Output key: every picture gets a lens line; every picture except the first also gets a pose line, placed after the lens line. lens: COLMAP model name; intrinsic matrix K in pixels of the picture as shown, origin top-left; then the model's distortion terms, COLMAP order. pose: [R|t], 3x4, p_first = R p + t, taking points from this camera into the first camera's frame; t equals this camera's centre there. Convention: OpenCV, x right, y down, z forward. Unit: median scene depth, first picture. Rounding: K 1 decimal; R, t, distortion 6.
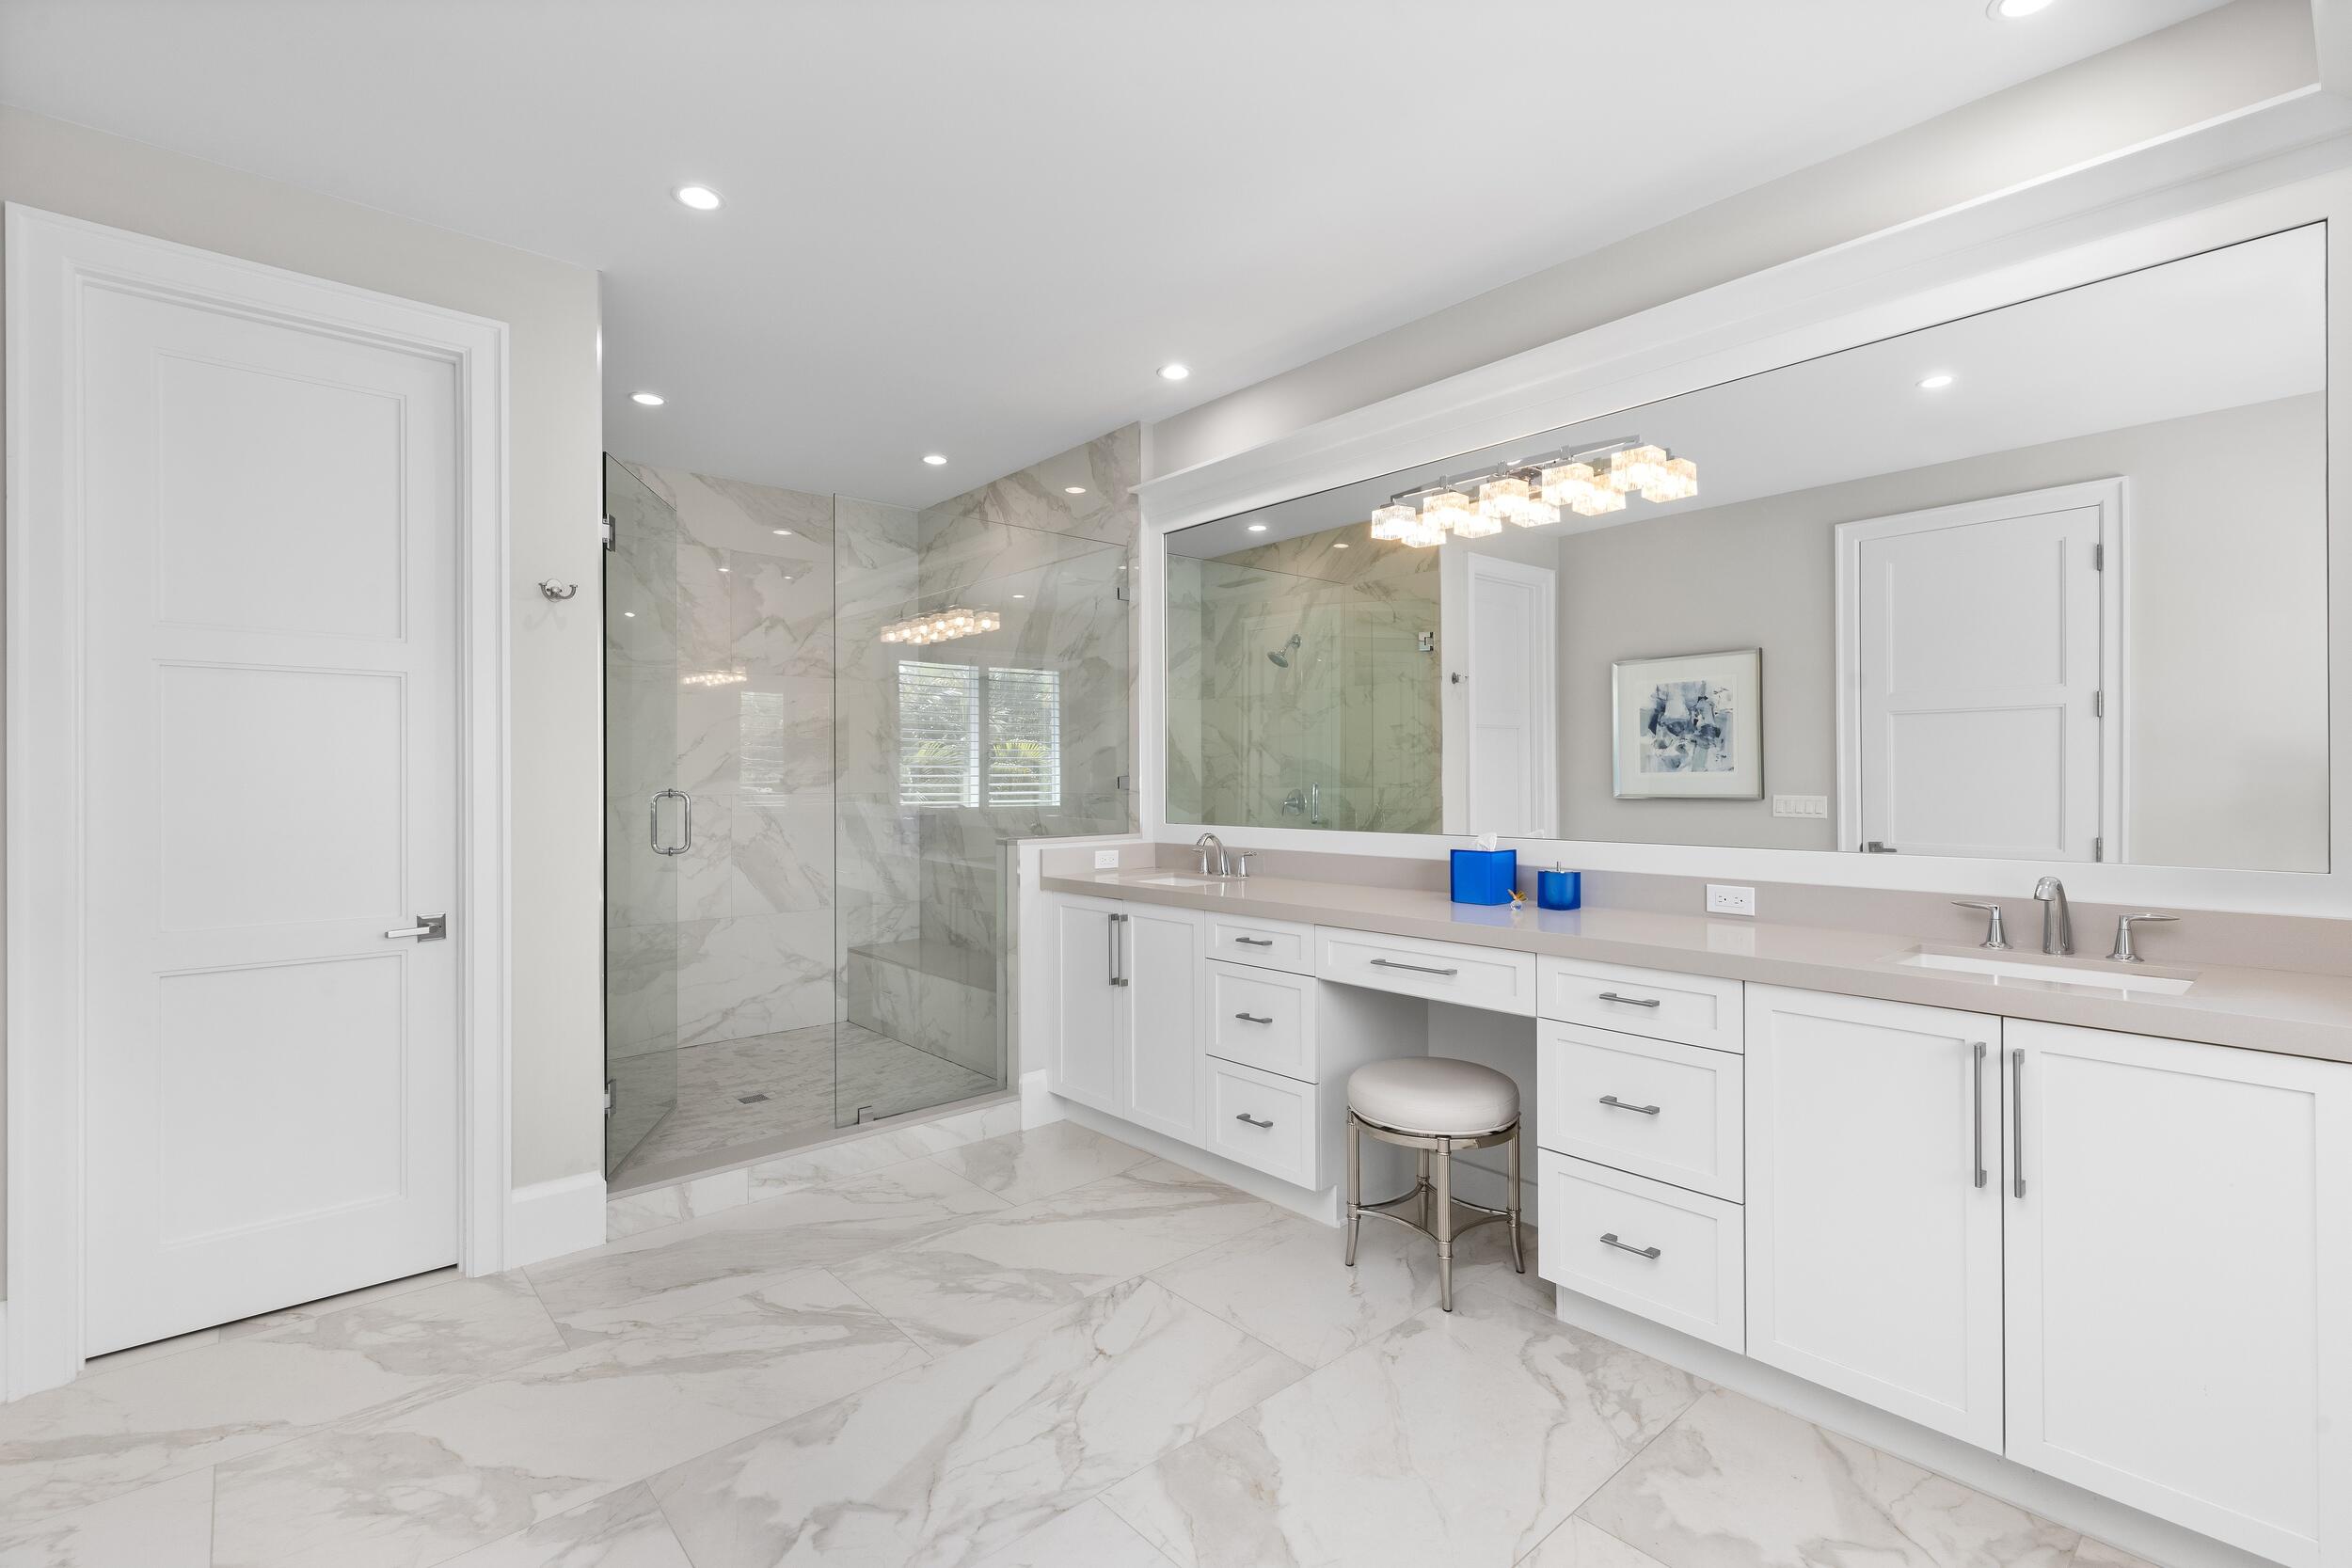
lens RADIAL K [[1006.0, 0, 1151.8], [0, 1006.0, 772.2], [0, 0, 1]] dist [0.002343, 0.000406]
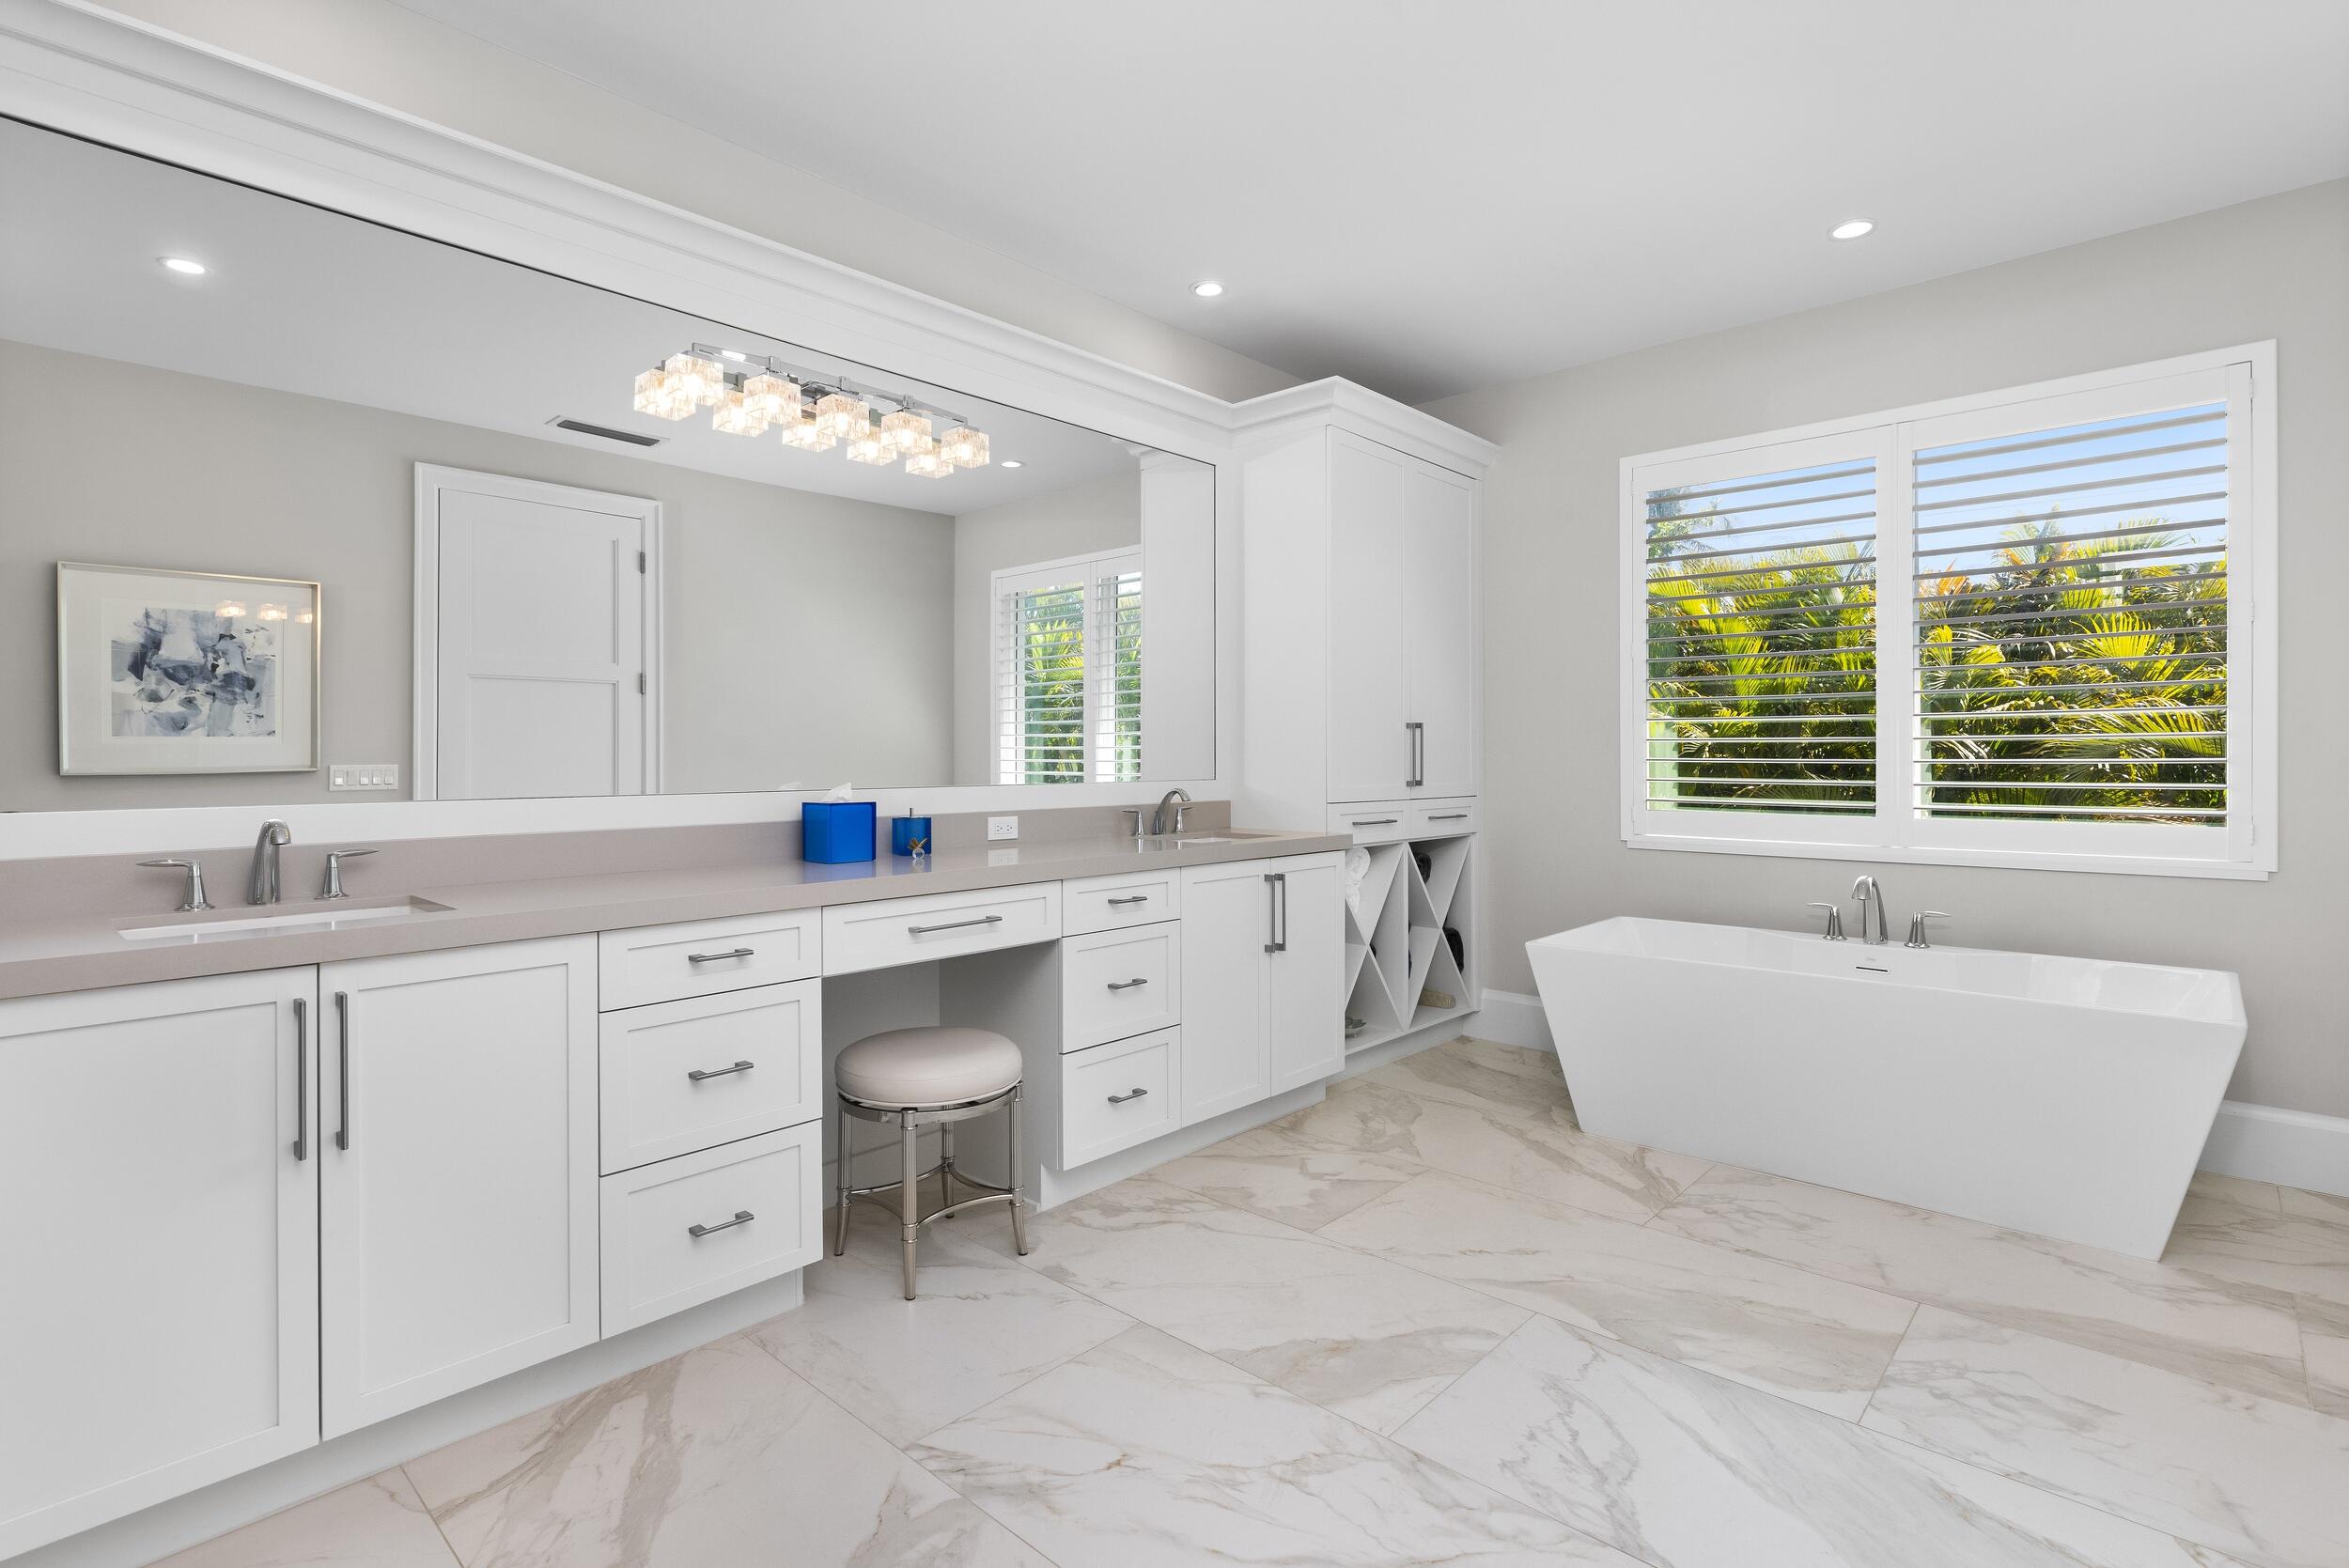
lens RADIAL K [[1122.3, 0, 1146.6], [0, 1122.3, 759.8], [0, 0, 1]] dist [-0.001369, -0.000581]
pose [[-0.072966, 0.003010, 0.997330, -0.515494], [0.000216, 0.999995, -0.003002, 0.031549], [-0.997334, -0.000003, -0.072966, 0.603061]]
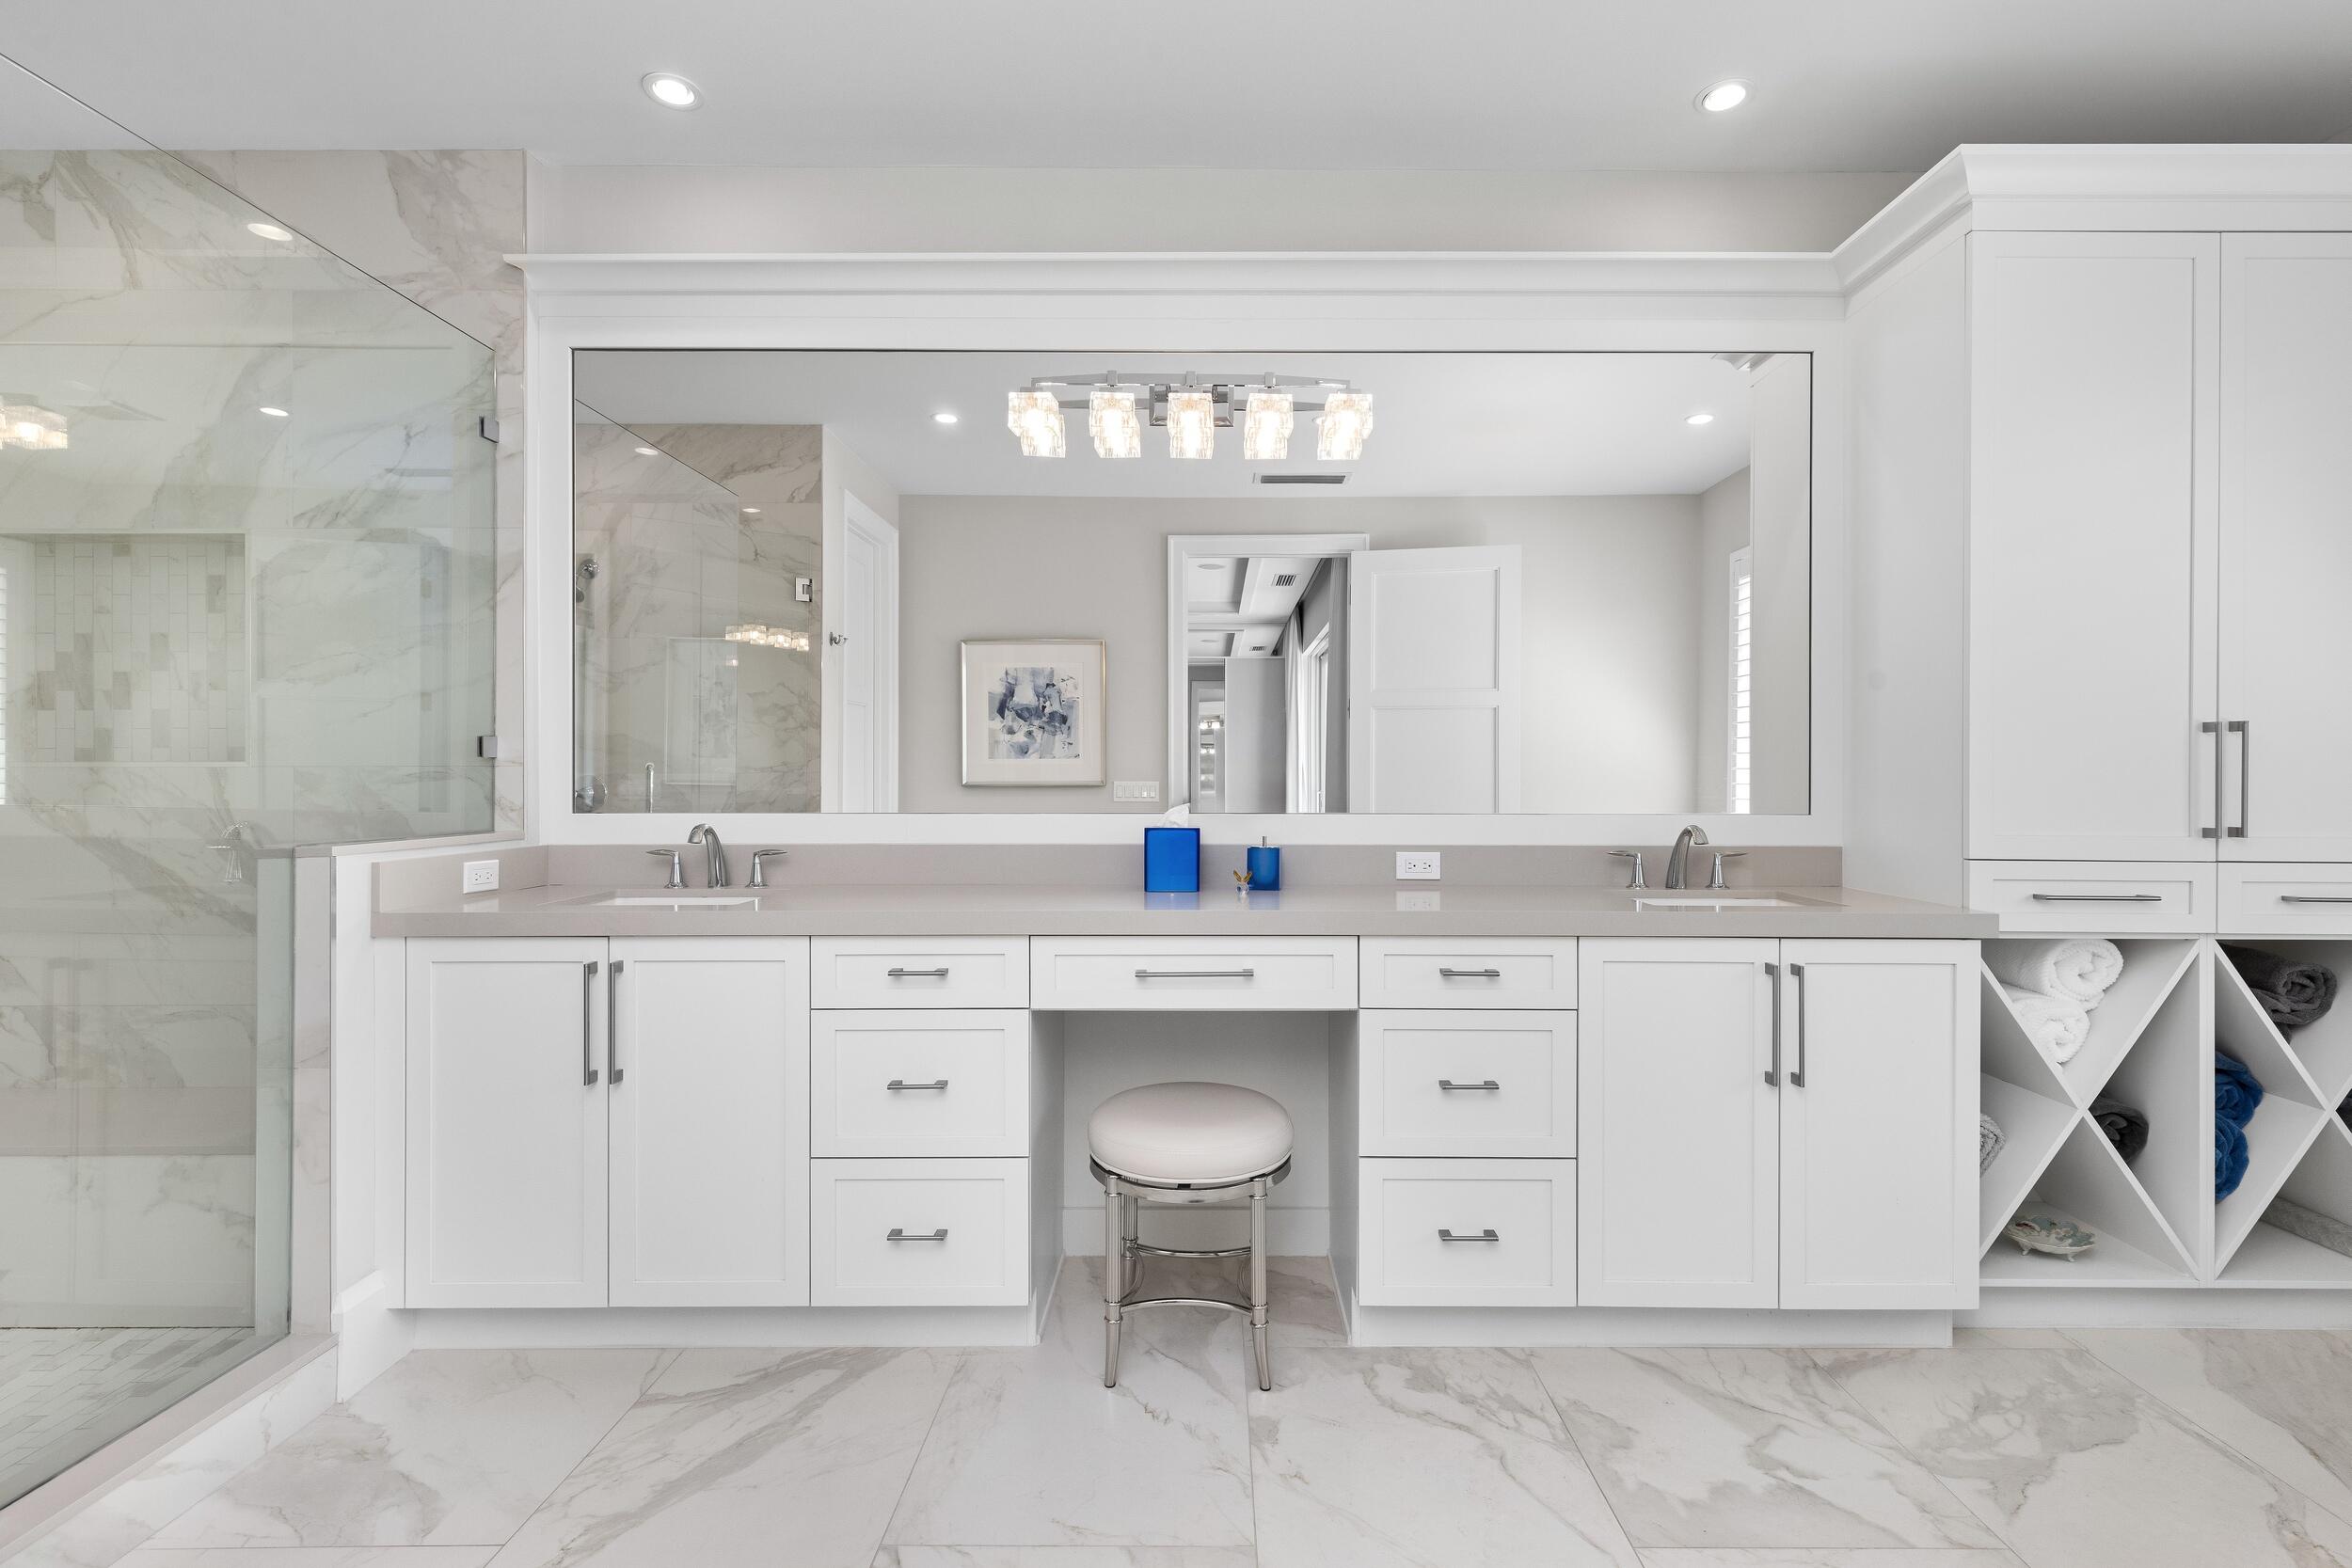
lens RADIAL K [[1077.5, 0, 1178.9], [0, 1077.5, 780.9], [0, 0, 1]] dist [0.002154, 0.000982]
pose [[0.670412, 0.004086, 0.741978, -0.250794], [-0.009611, 0.999949, 0.003178, 0.026859], [-0.741927, -0.009262, 0.670416, 0.298088]]
